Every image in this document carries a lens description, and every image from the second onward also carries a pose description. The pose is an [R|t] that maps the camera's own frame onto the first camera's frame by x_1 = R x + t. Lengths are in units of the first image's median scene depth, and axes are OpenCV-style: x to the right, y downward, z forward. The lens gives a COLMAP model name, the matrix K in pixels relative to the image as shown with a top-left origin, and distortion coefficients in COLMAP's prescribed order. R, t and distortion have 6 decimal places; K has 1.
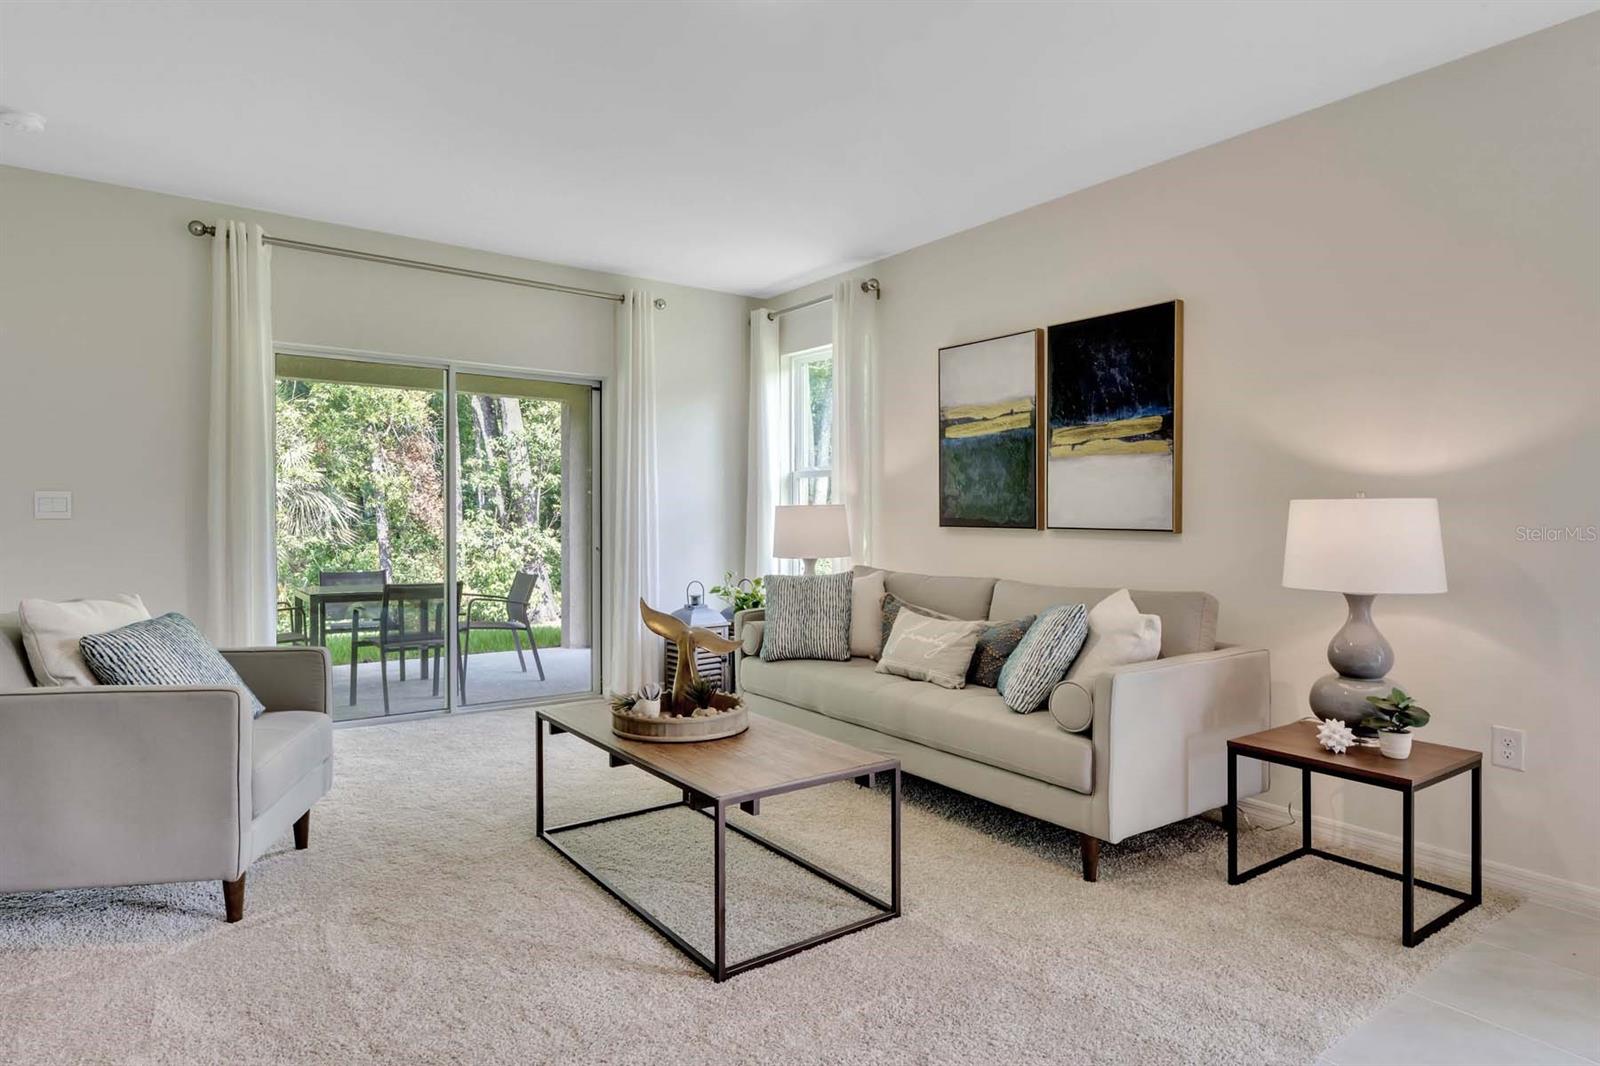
lens RADIAL K [[895.5, 0, 793.8], [0, 895.5, 523.9], [0, 0, 1]] dist [-0.001493, -0.000278]
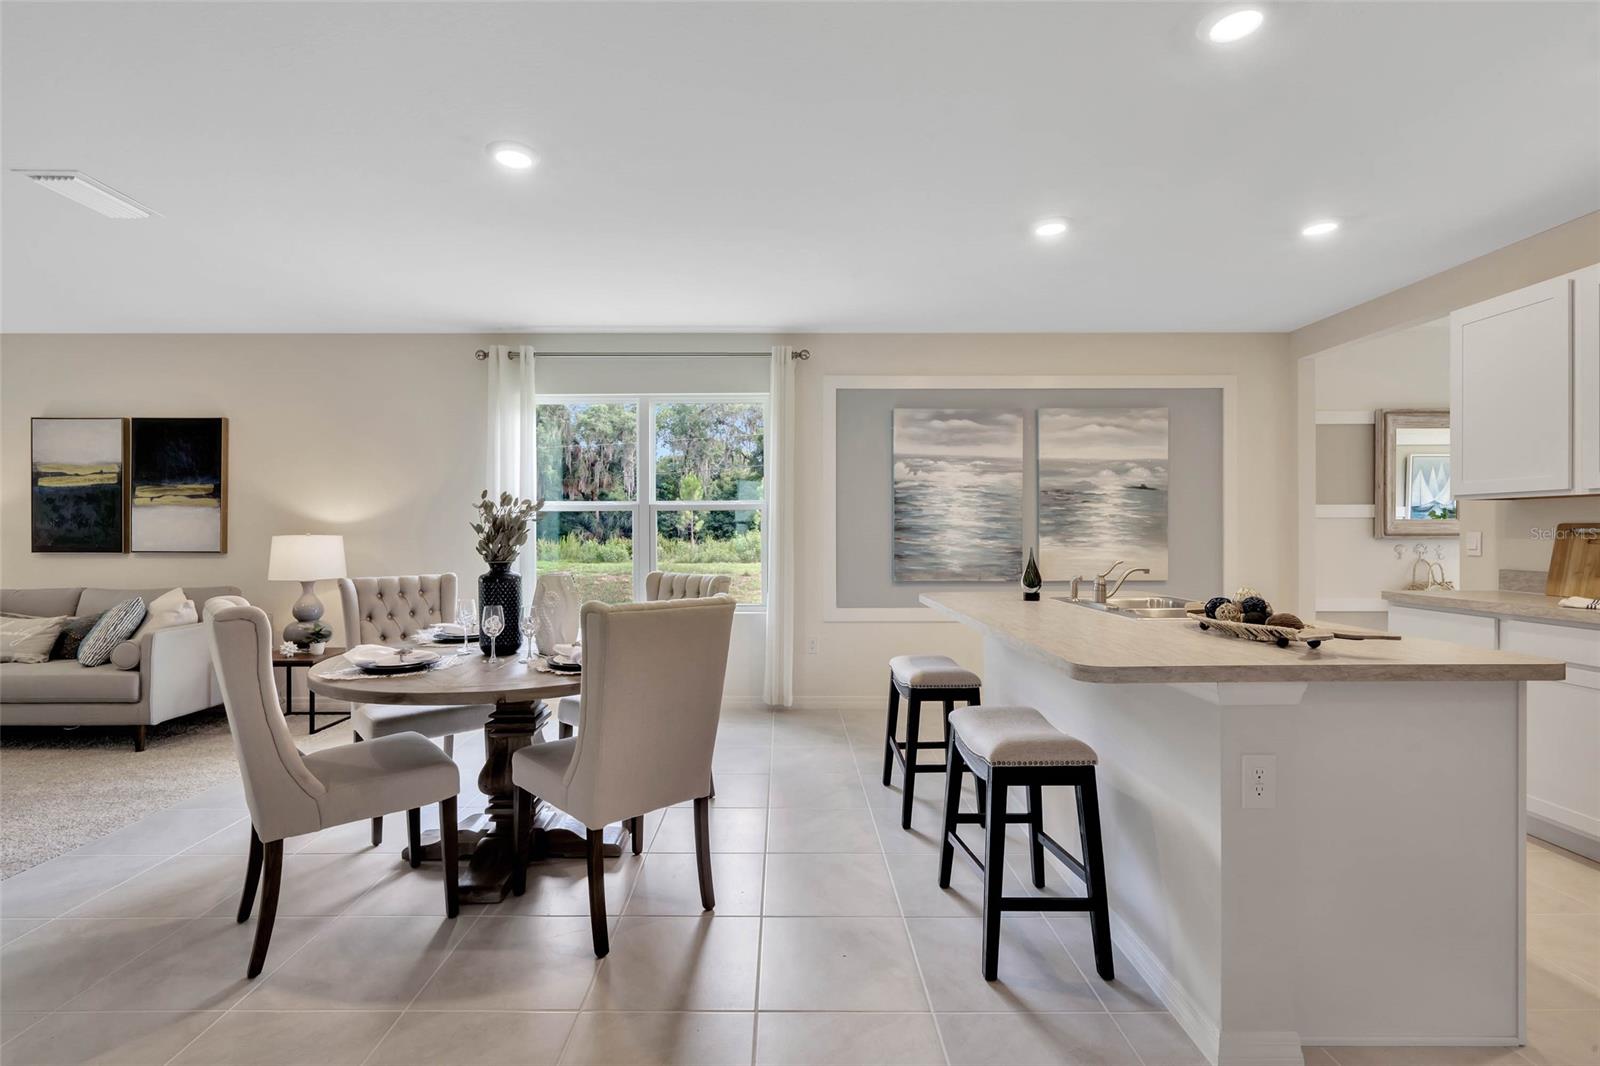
lens RADIAL K [[724.6, 0, 797.3], [0, 724.6, 529.0], [0, 0, 1]] dist [-0.001318, -0.000433]
pose [[0.585989, -0.001150, 0.810318, -0.051160], [0.011939, 0.999903, -0.007215, -0.013192], [-0.810231, 0.013903, 0.585946, -0.691903]]
